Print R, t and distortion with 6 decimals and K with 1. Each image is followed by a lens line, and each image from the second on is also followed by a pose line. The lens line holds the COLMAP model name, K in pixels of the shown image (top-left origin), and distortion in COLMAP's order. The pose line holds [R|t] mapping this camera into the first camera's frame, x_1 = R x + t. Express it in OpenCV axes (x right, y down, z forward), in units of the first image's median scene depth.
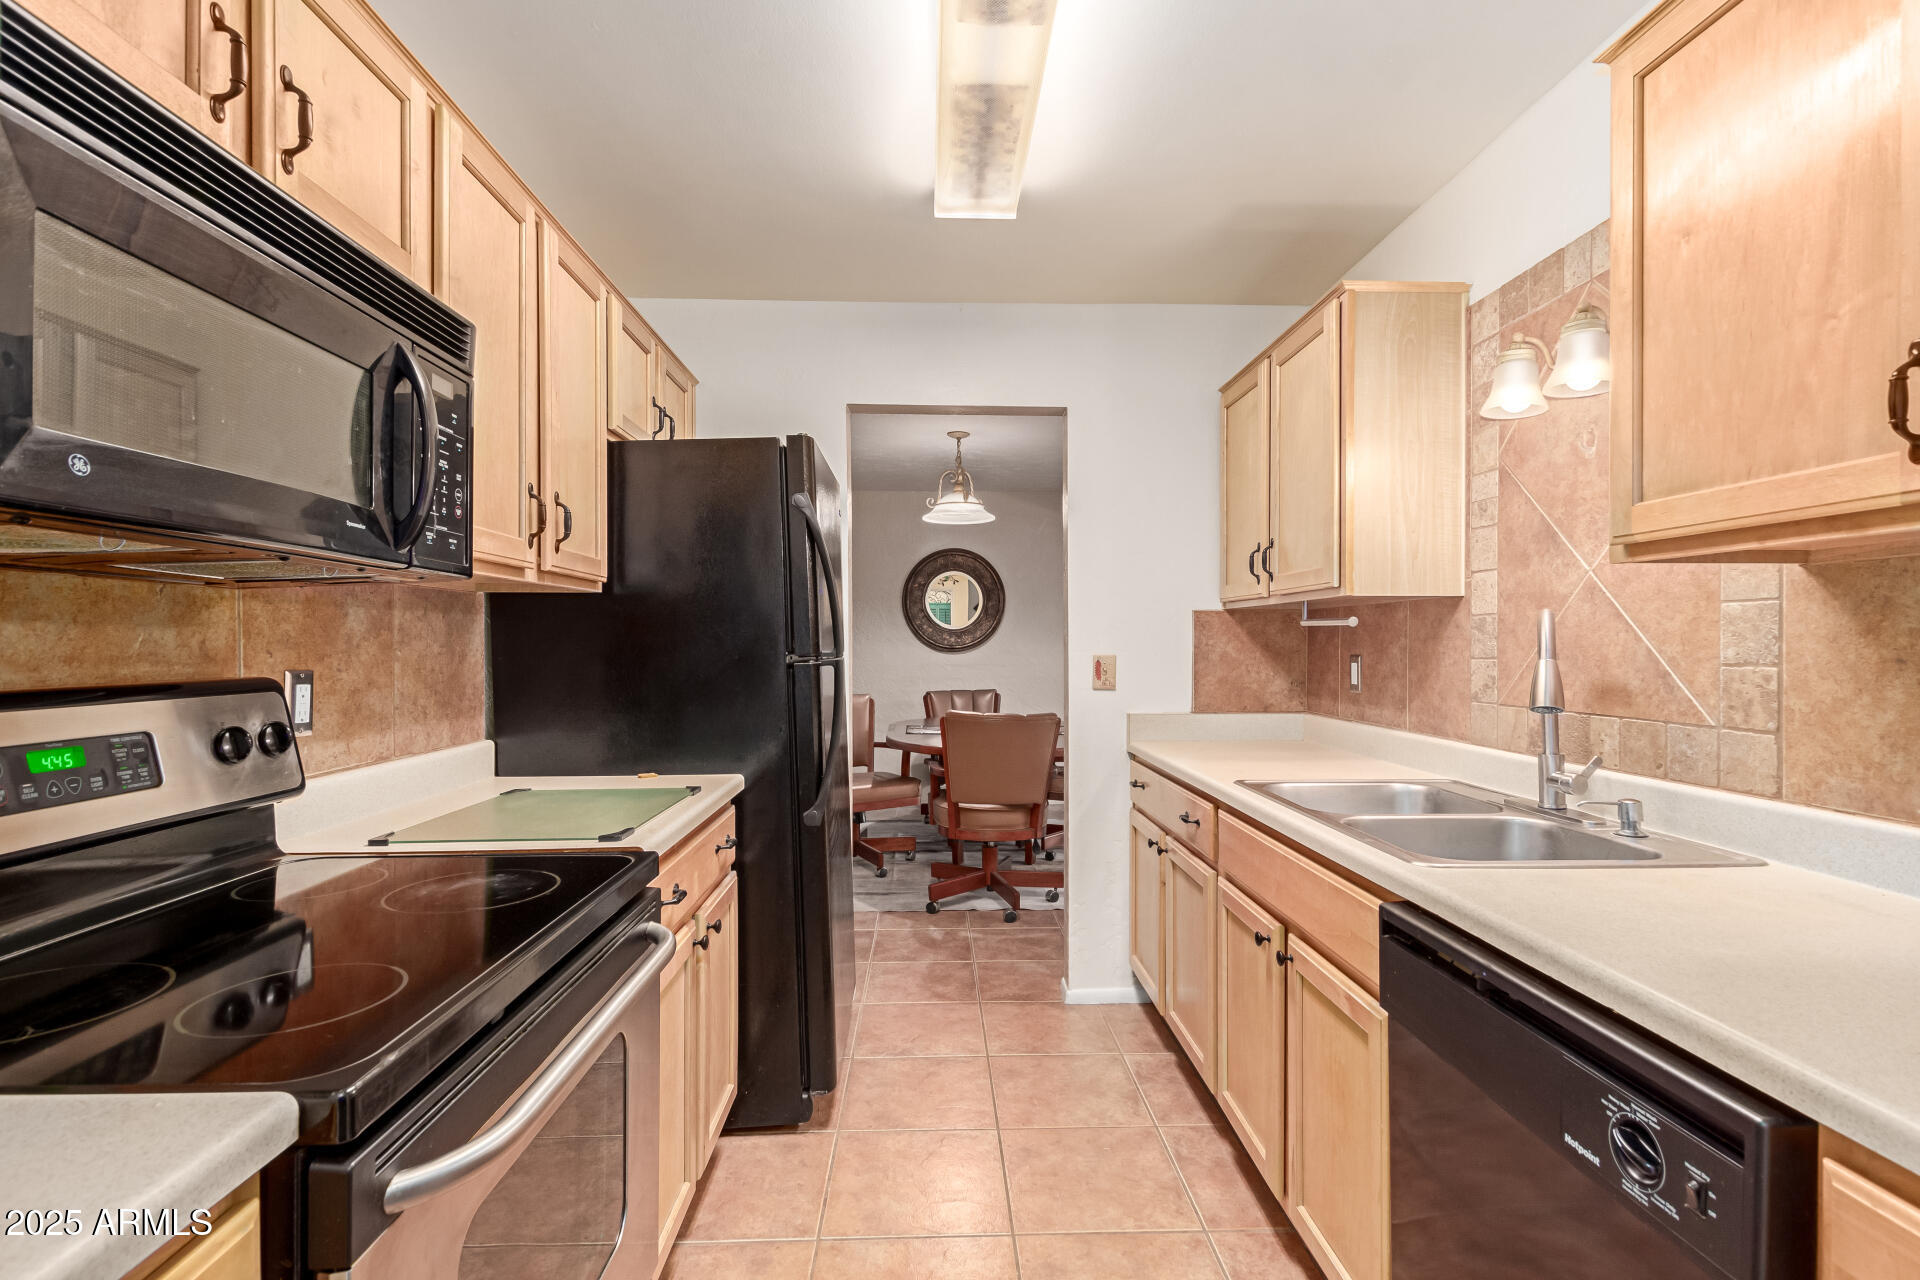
lens RADIAL K [[879.4, 0, 956.1], [0, 879.4, 642.6], [0, 0, 1]] dist [0.004427, -0.001214]
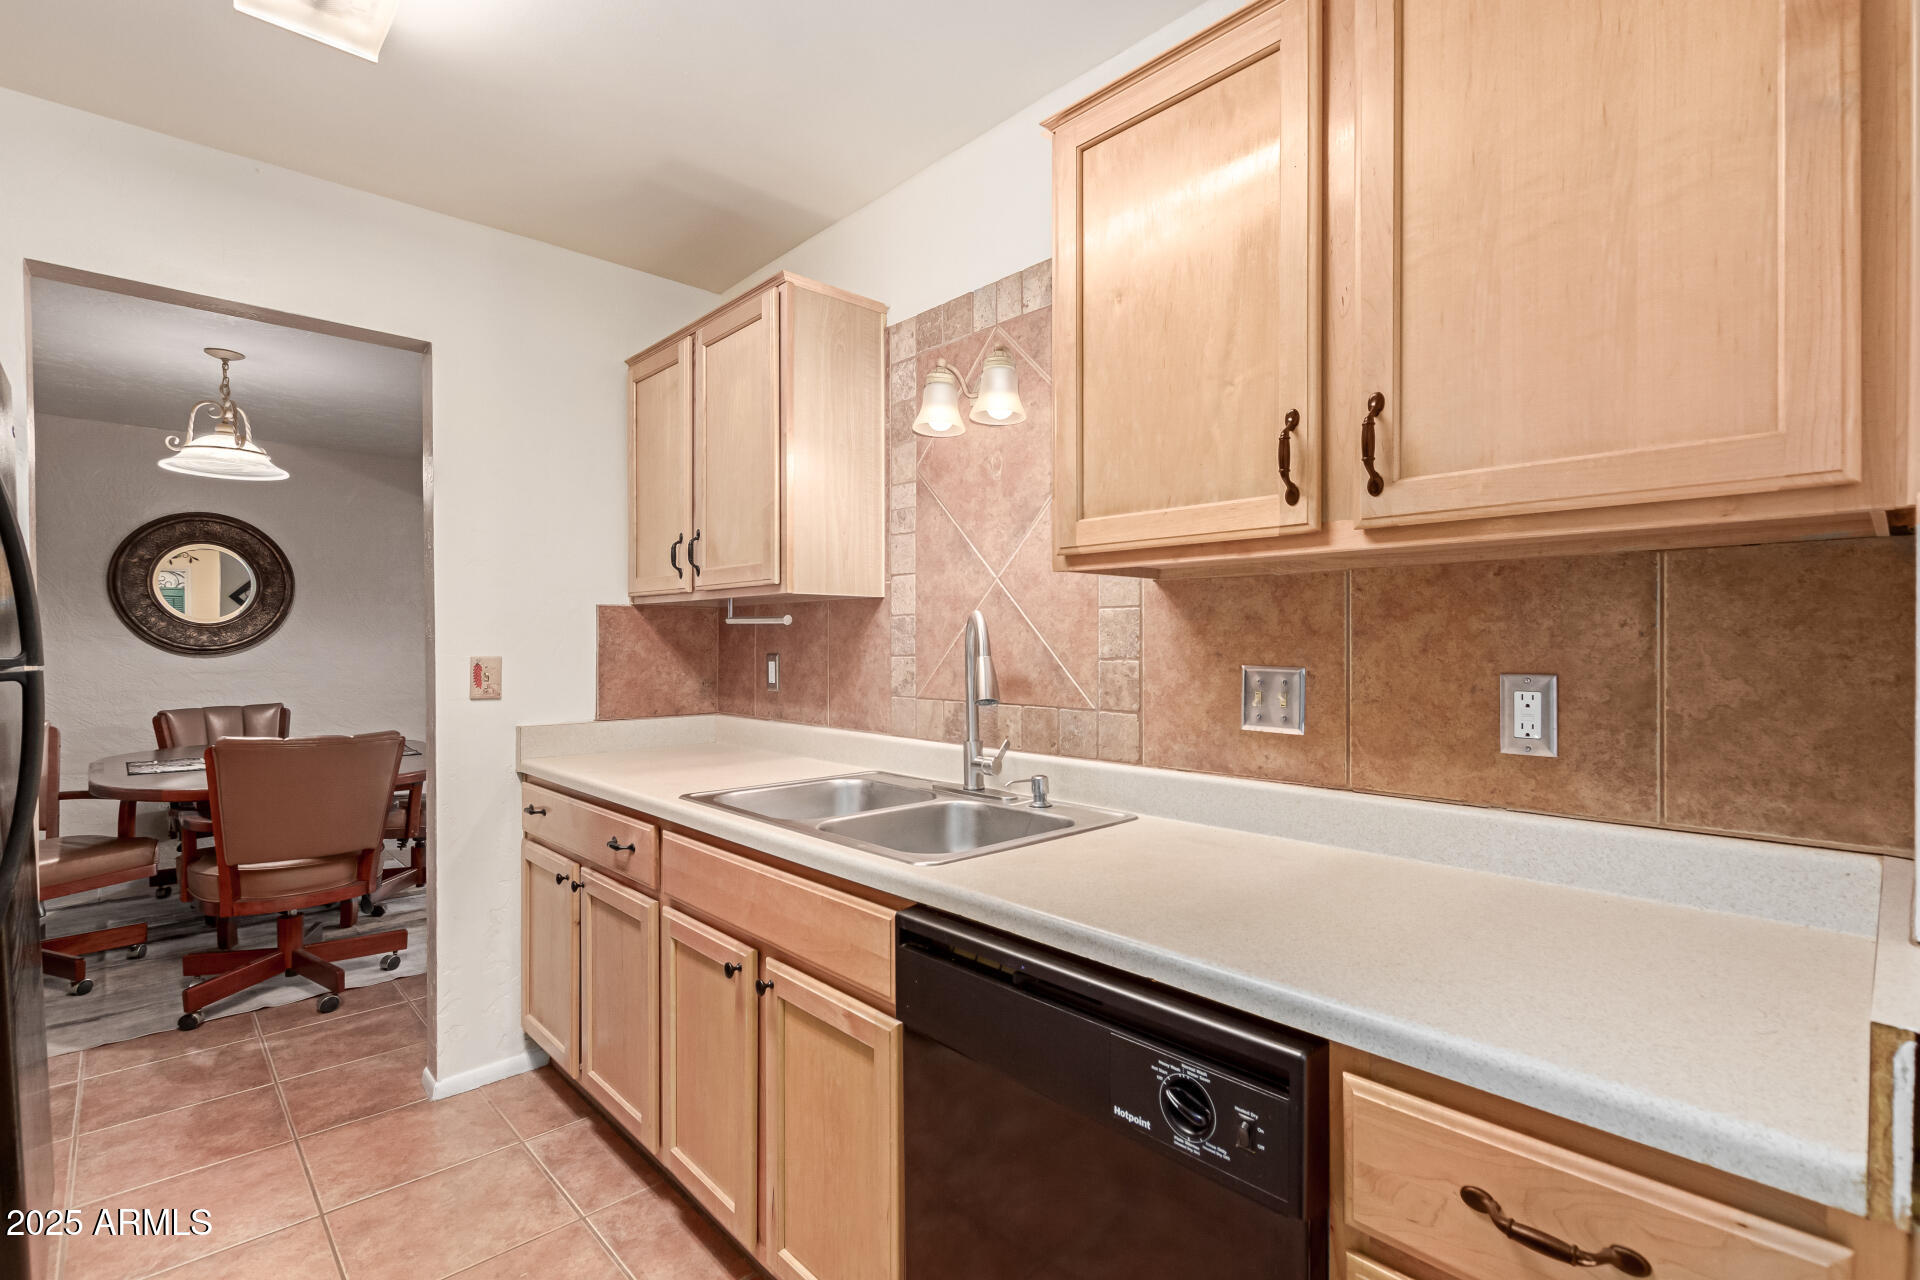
lens RADIAL K [[879.4, 0, 956.1], [0, 879.4, 642.6], [0, 0, 1]] dist [0.004427, -0.001214]
pose [[0.751134, -0.002098, 0.660146, -0.059792], [0.000981, 0.999997, 0.002062, -0.000294], [-0.660149, -0.000902, 0.751134, 0.136495]]
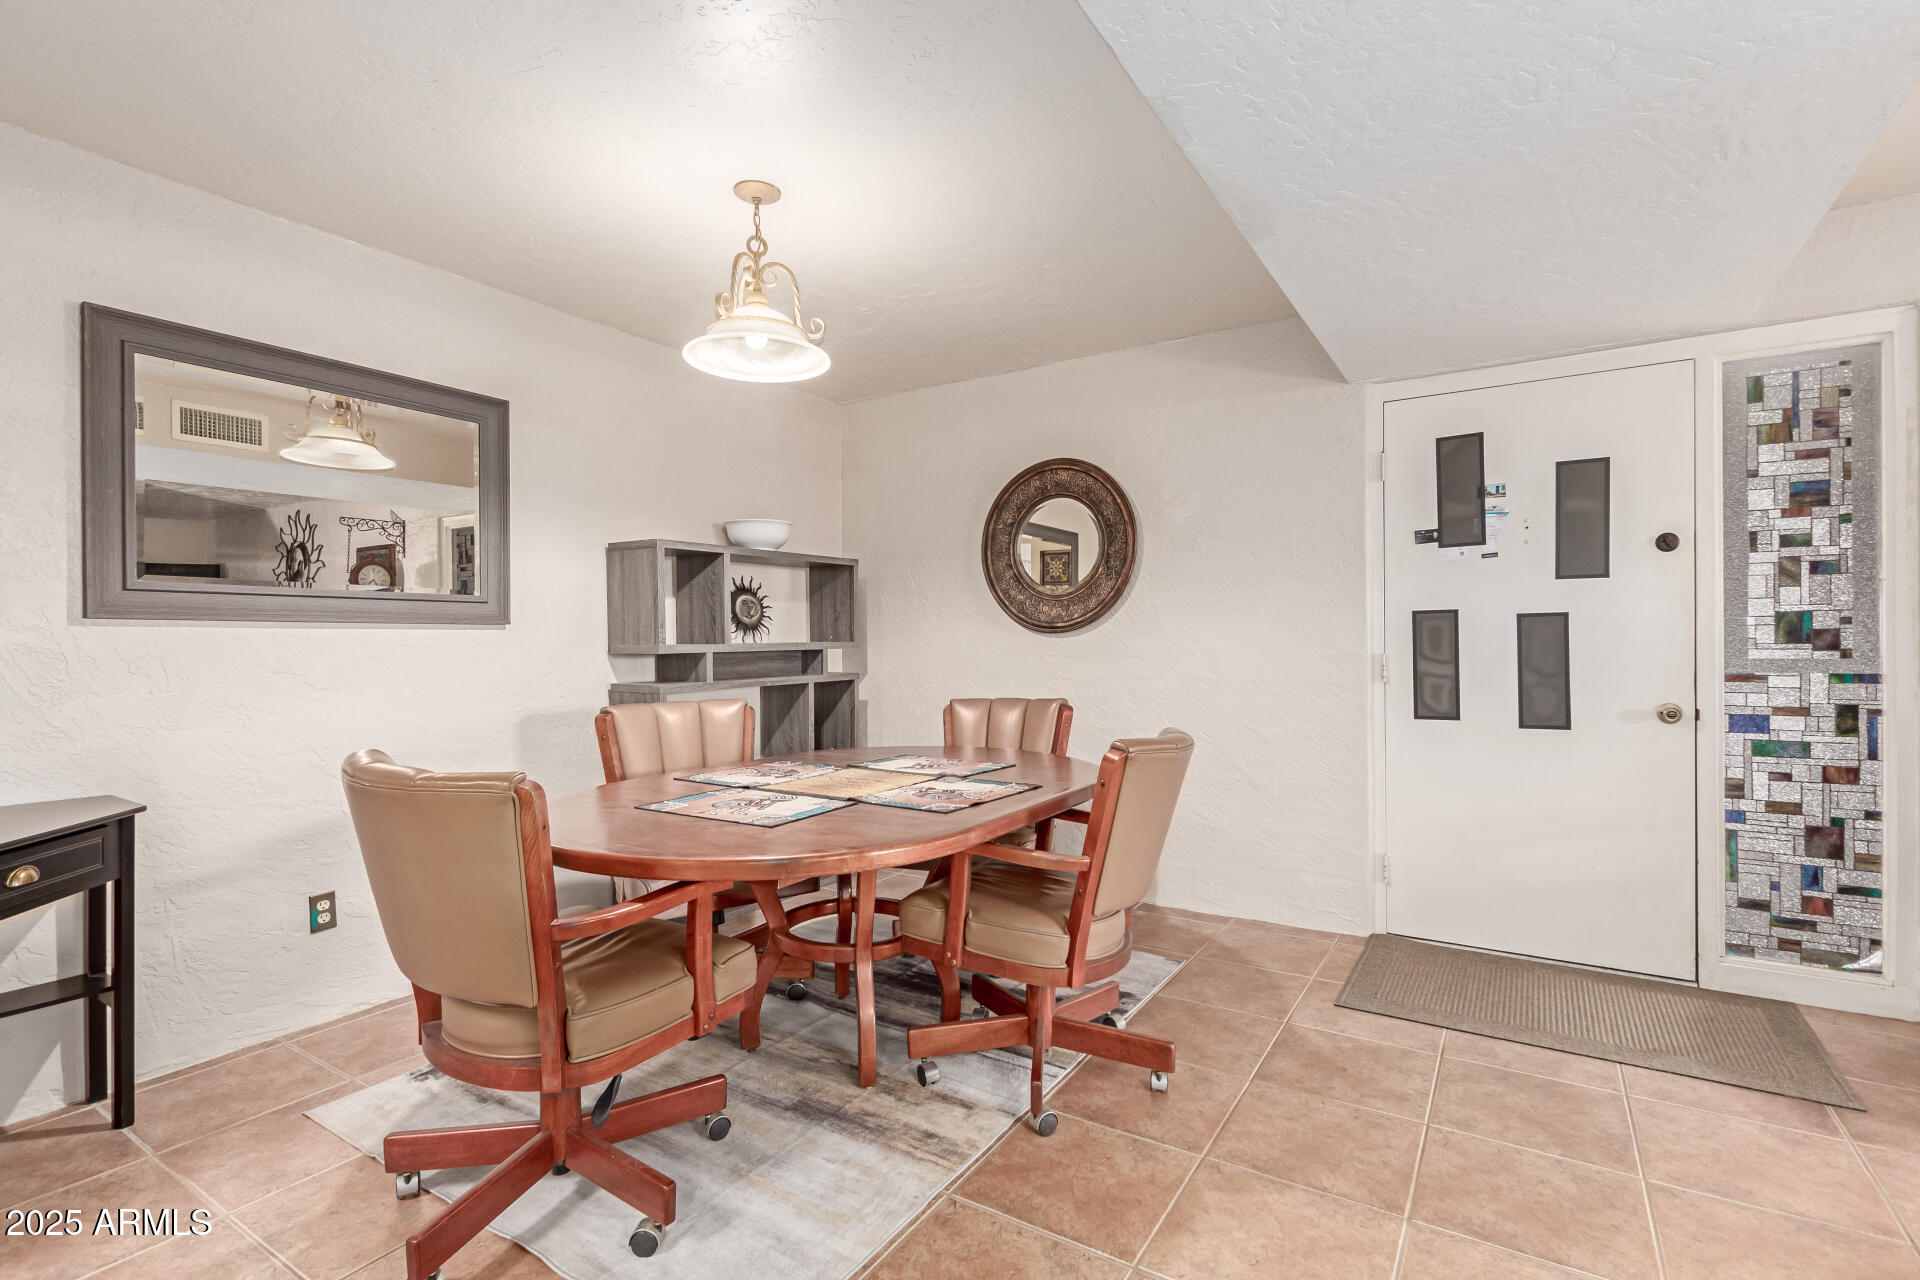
lens RADIAL K [[879.4, 0, 956.1], [0, 879.4, 642.6], [0, 0, 1]] dist [0.004427, -0.001214]
pose [[0.823905, -0.001541, -0.566726, 0.925584], [0.004362, 0.999984, 0.003623, 0.048588], [0.566711, -0.005457, 0.823898, 1.559250]]
